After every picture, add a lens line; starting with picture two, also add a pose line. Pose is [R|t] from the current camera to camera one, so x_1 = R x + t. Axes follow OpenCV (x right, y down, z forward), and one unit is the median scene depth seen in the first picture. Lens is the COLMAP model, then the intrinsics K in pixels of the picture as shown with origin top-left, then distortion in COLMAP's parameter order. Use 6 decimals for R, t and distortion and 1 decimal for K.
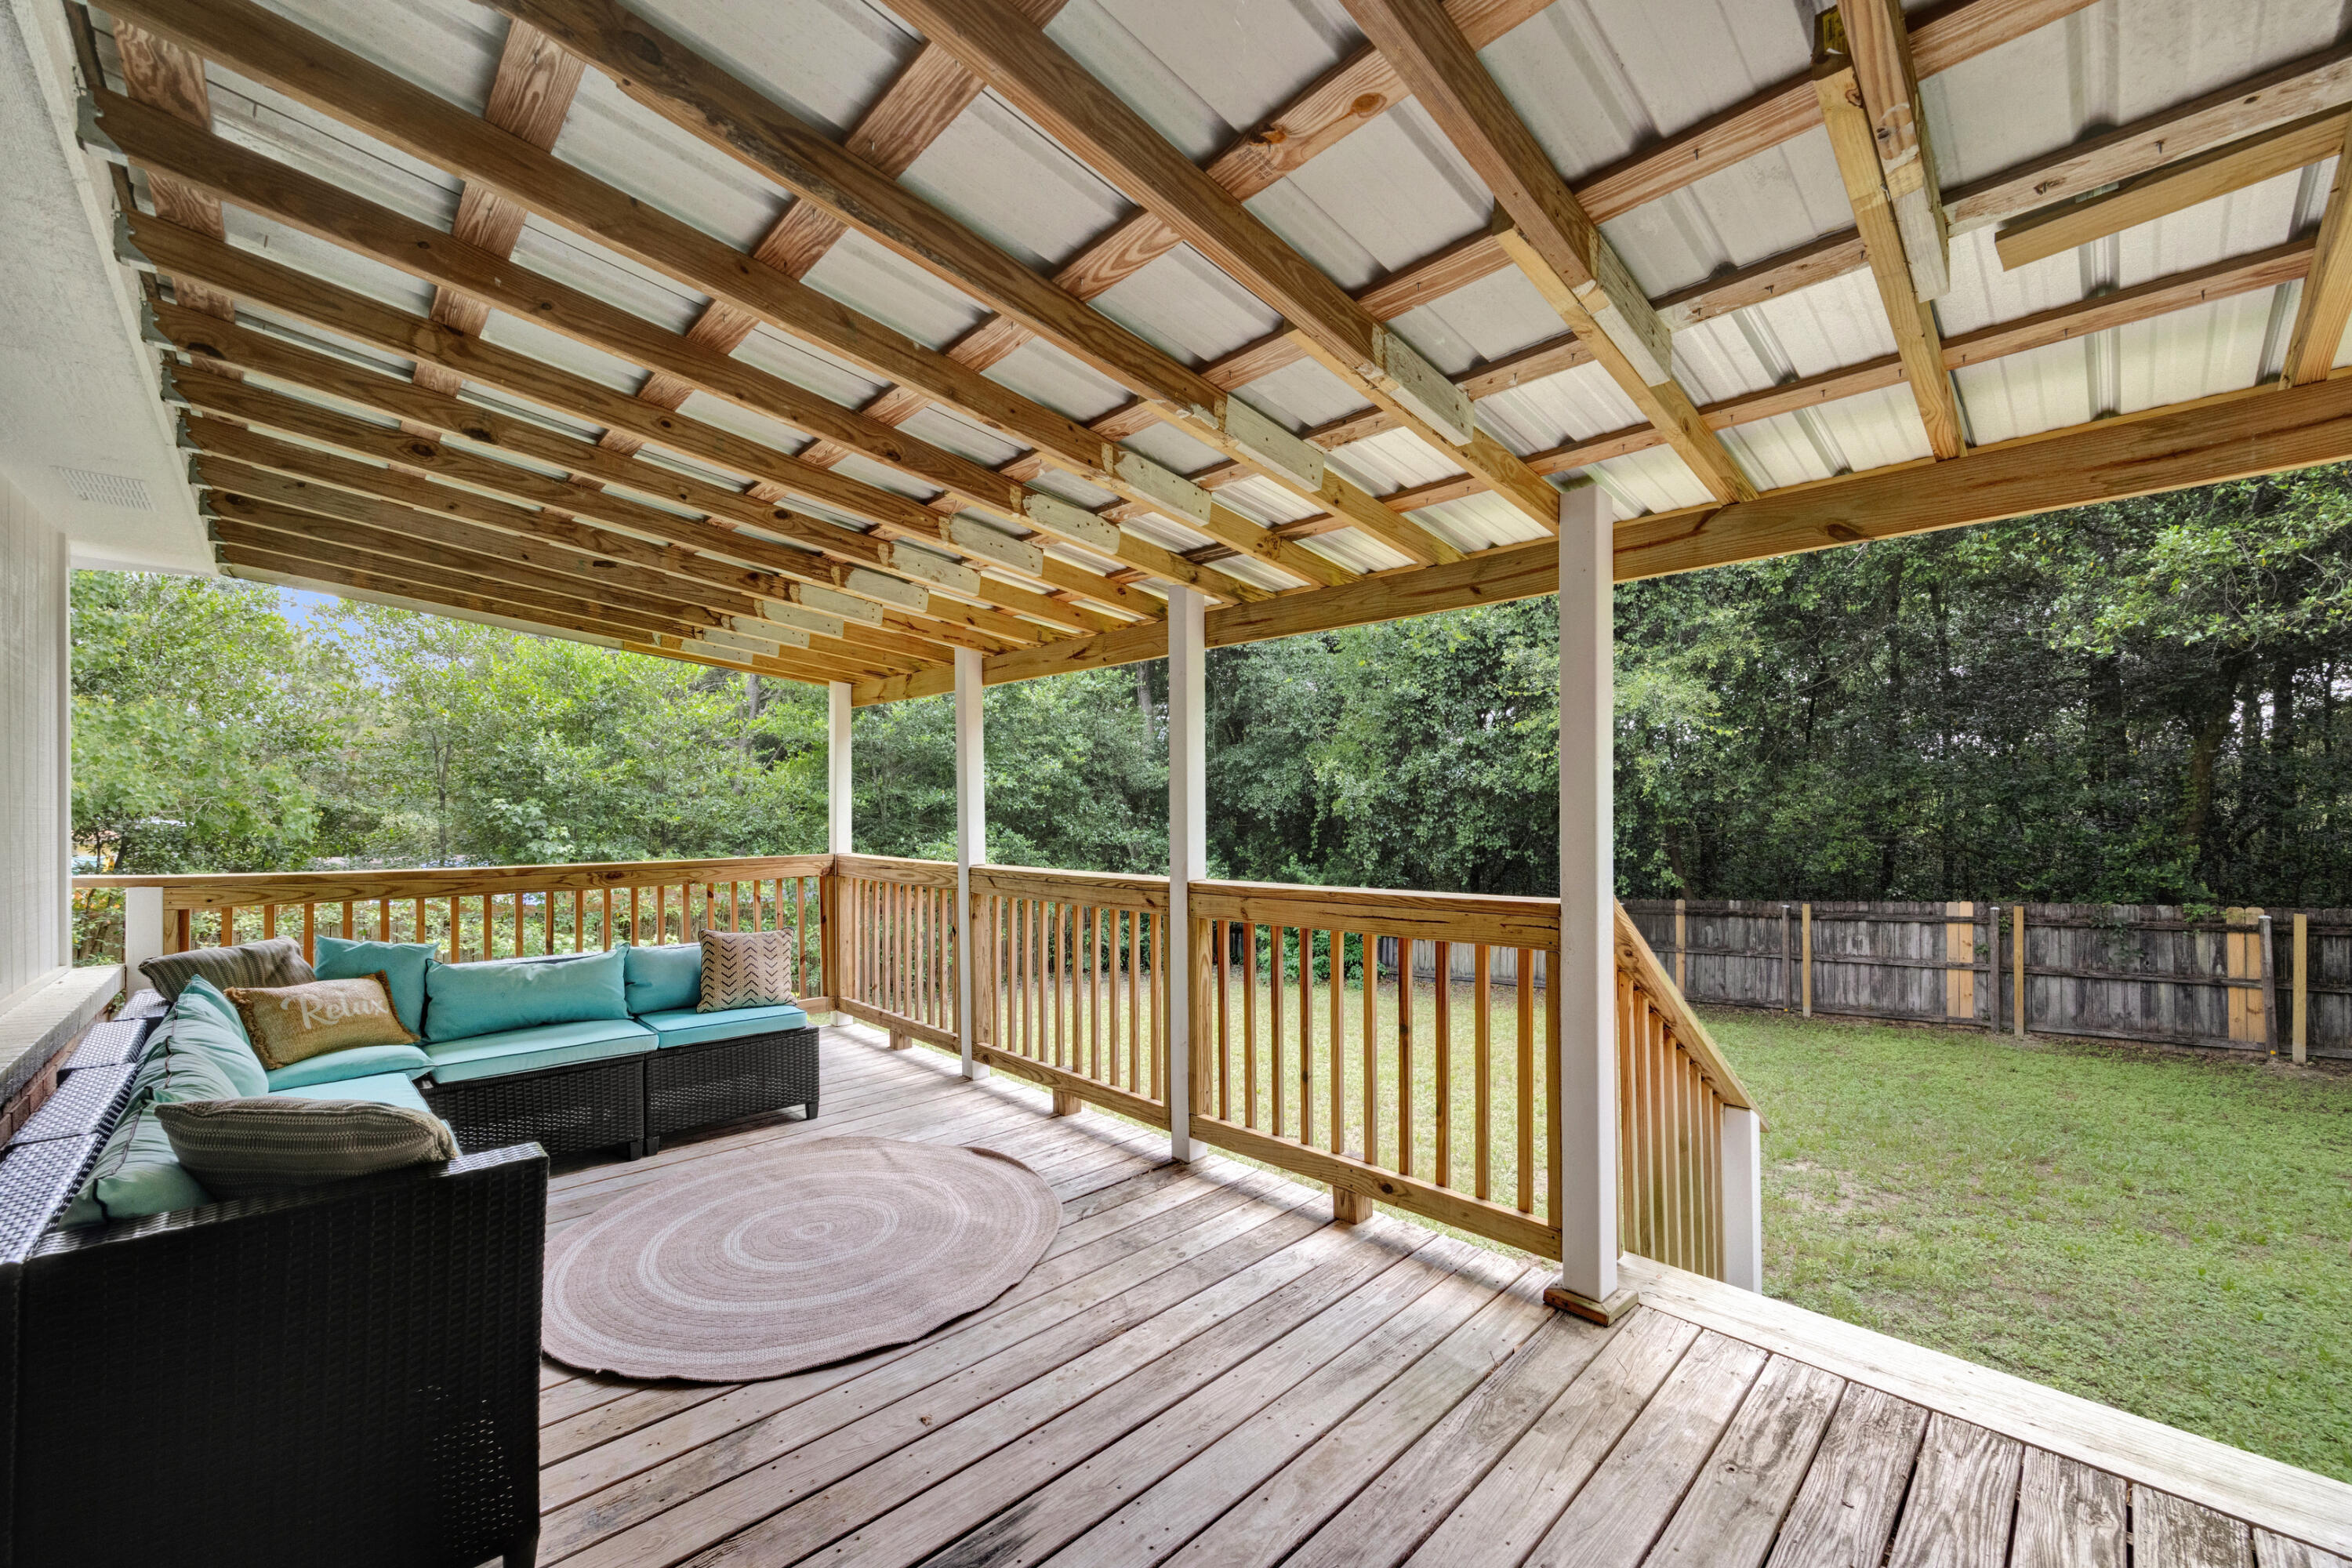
lens RADIAL K [[928.4, 0, 1148.6], [0, 928.4, 801.2], [0, 0, 1]] dist [0.002639, 0.000083]
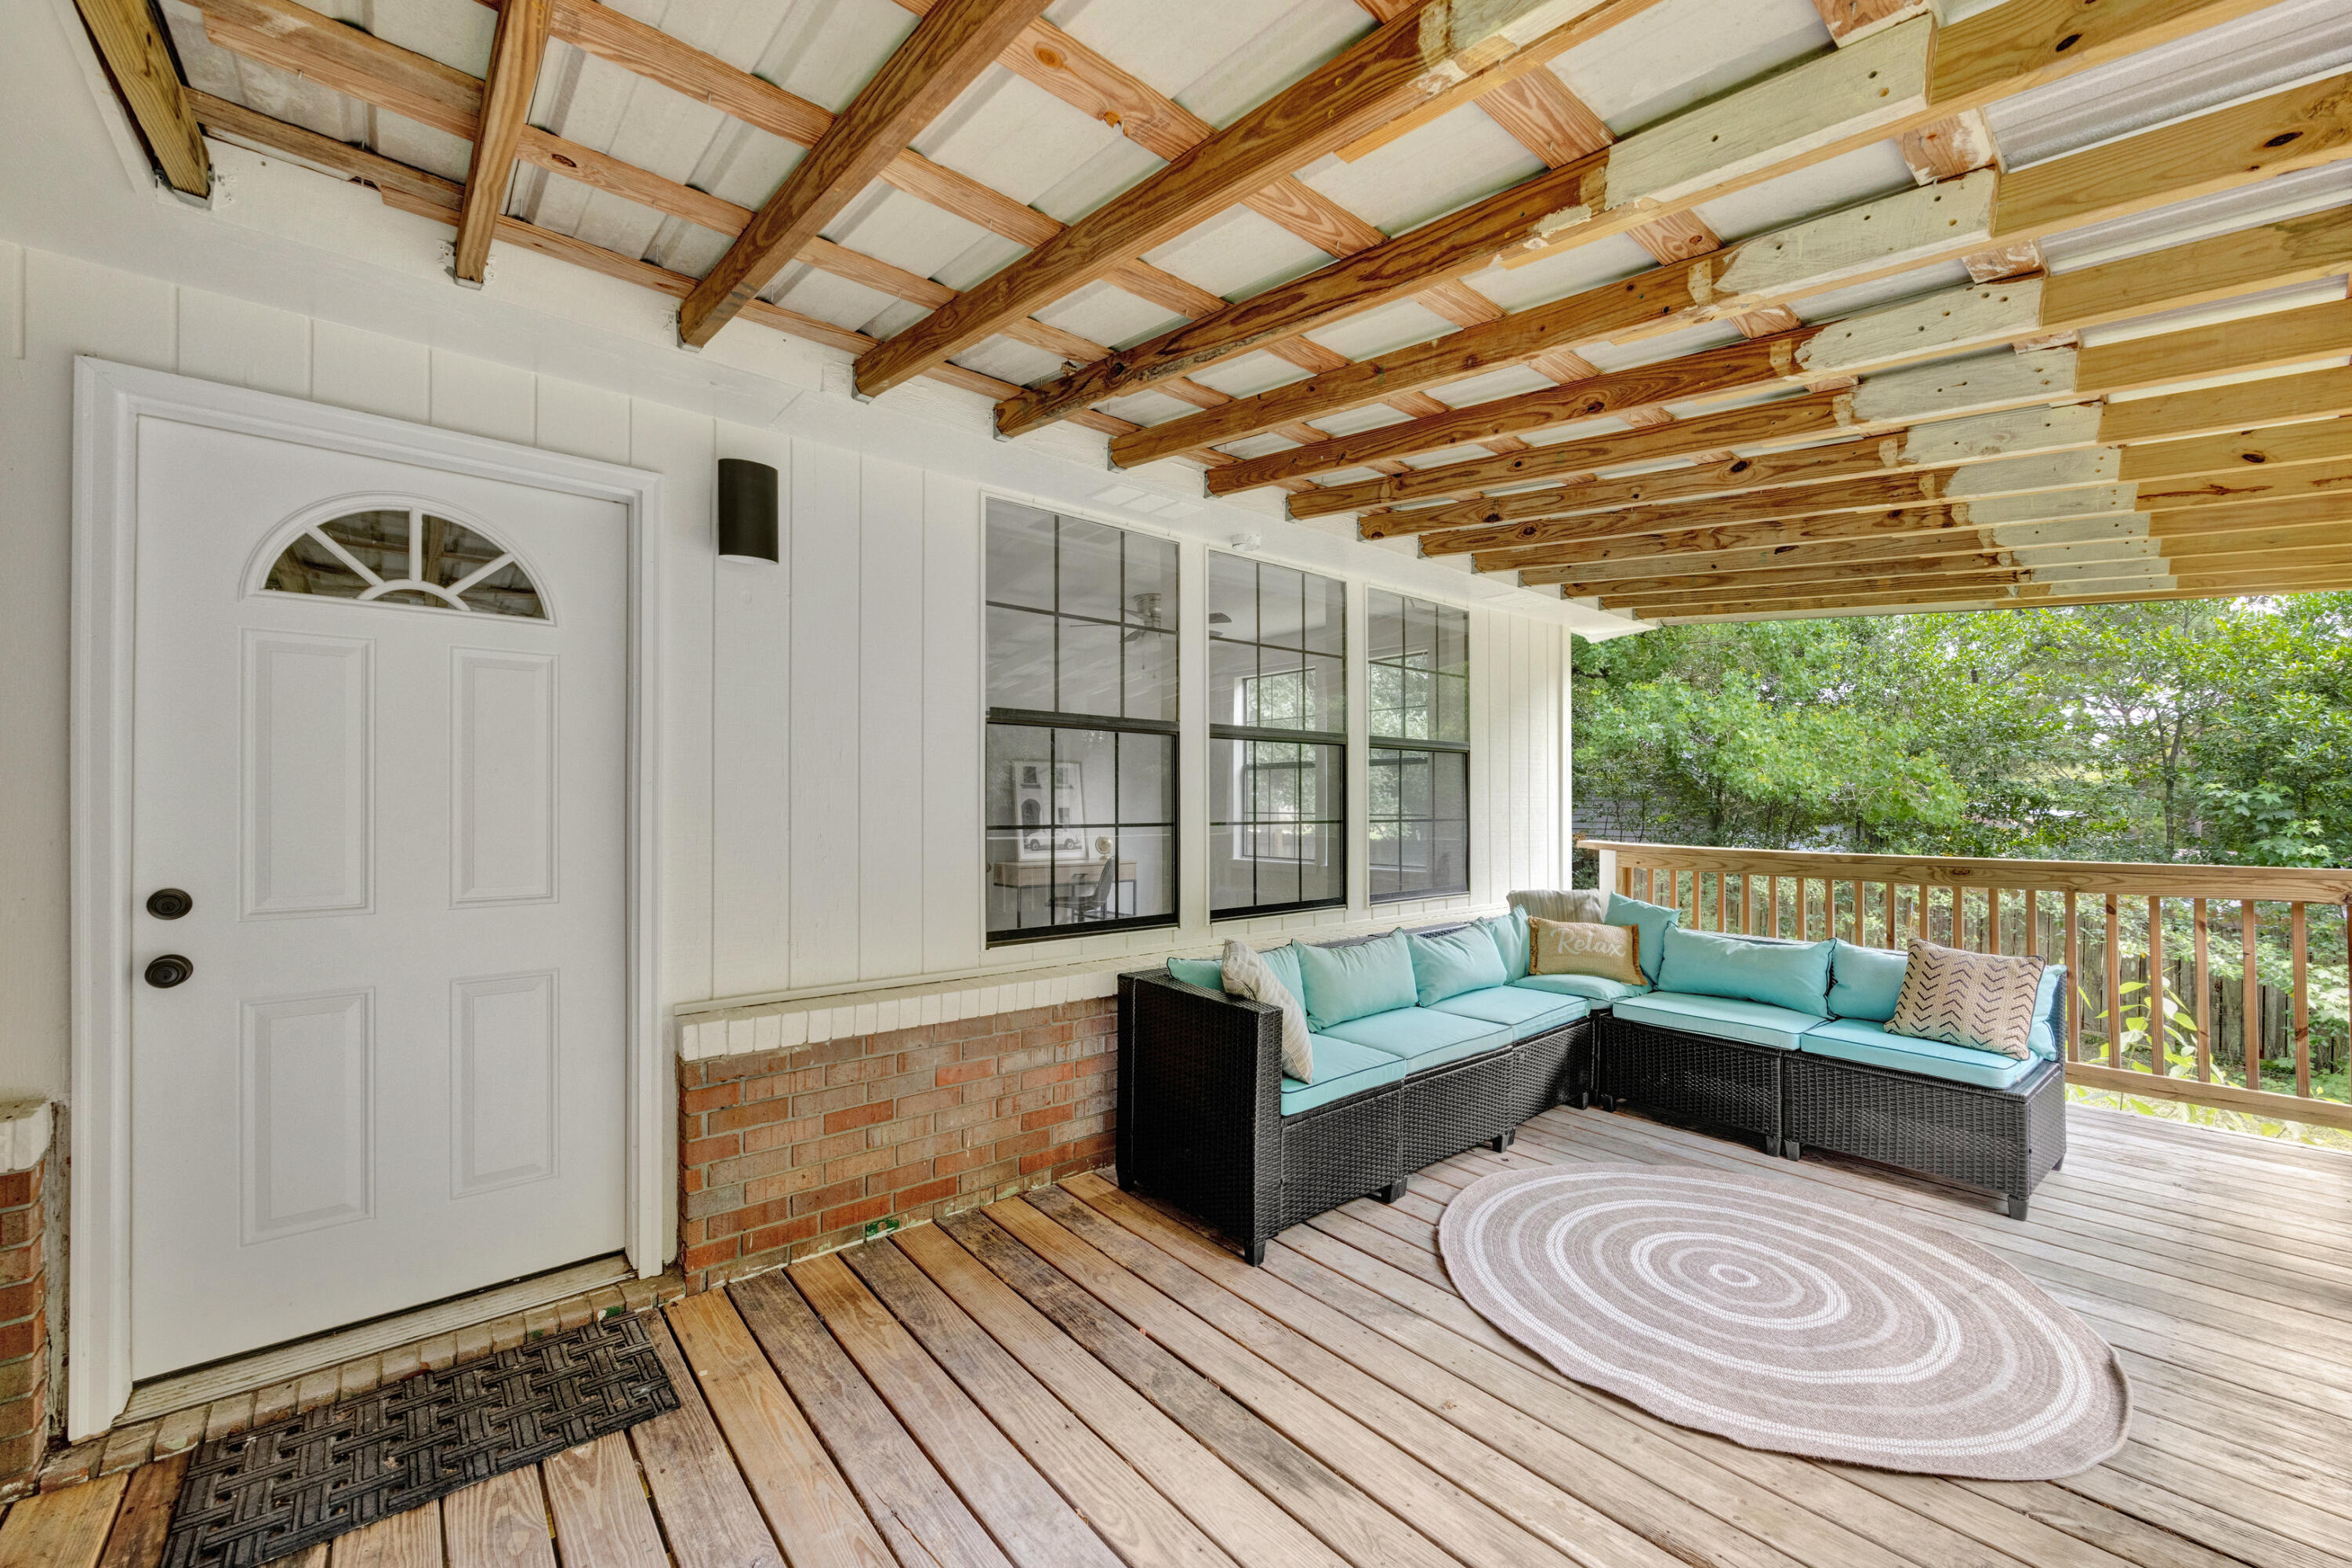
lens RADIAL K [[899.9, 0, 1194.5], [0, 899.9, 794.7], [0, 0, 1]] dist [-0.001313, -0.000419]
pose [[-0.027493, -0.003254, -0.999617, 0.414162], [0.009416, 0.999949, -0.003515, 0.003825], [0.999578, -0.009509, -0.027461, 0.424304]]
